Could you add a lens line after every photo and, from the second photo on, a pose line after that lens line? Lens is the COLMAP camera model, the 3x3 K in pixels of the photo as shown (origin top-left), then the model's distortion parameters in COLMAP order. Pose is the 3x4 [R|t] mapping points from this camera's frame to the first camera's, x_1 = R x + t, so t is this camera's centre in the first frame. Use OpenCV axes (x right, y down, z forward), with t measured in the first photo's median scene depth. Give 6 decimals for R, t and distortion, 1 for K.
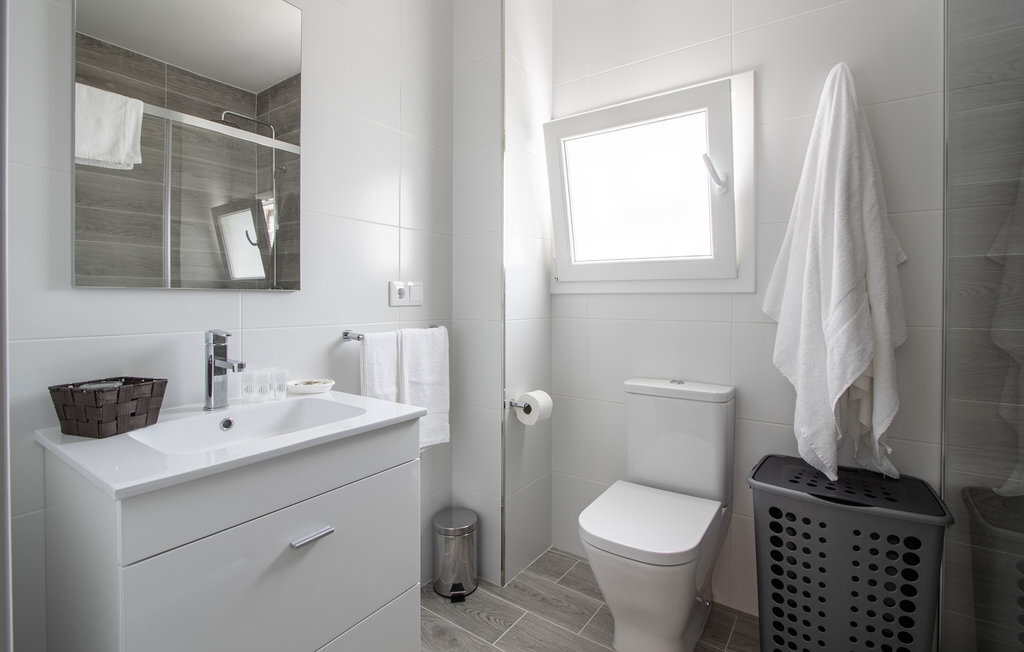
lens RADIAL K [[475.3, 0, 503.8], [0, 475.3, 303.2], [0, 0, 1]] dist [-0.021313, 0.002283]
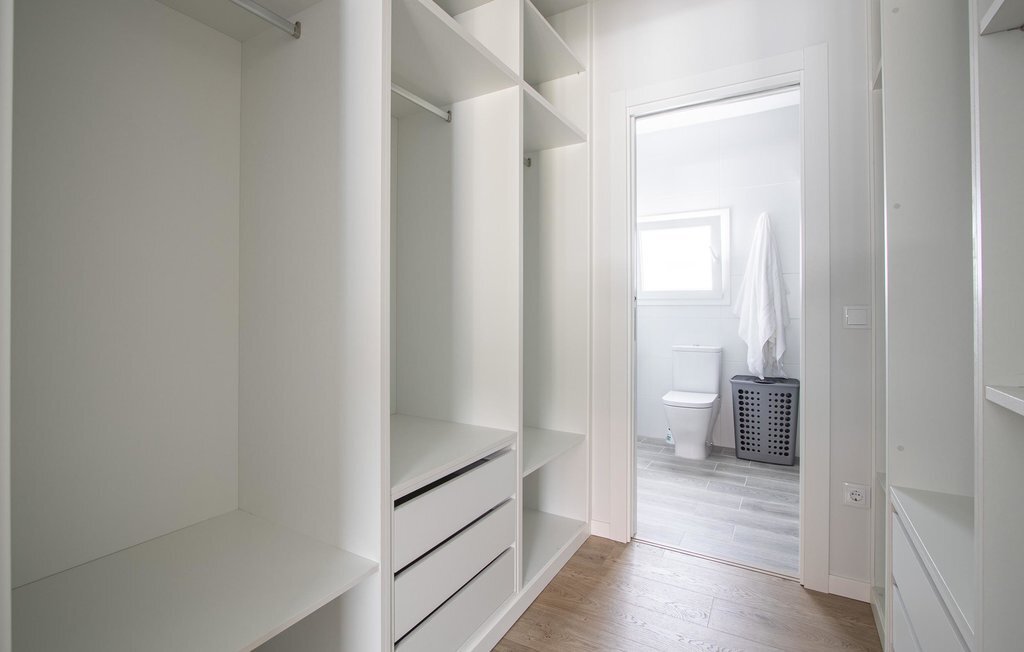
lens RADIAL K [[475.3, 0, 496.8], [0, 475.3, 306.8], [0, 0, 1]] dist [-0.021313, 0.002283]
pose [[0.997987, -0.002351, 0.063372, -0.899945], [0.003098, 0.999927, -0.011695, 0.011060], [-0.063340, 0.011868, 0.997921, -1.472890]]
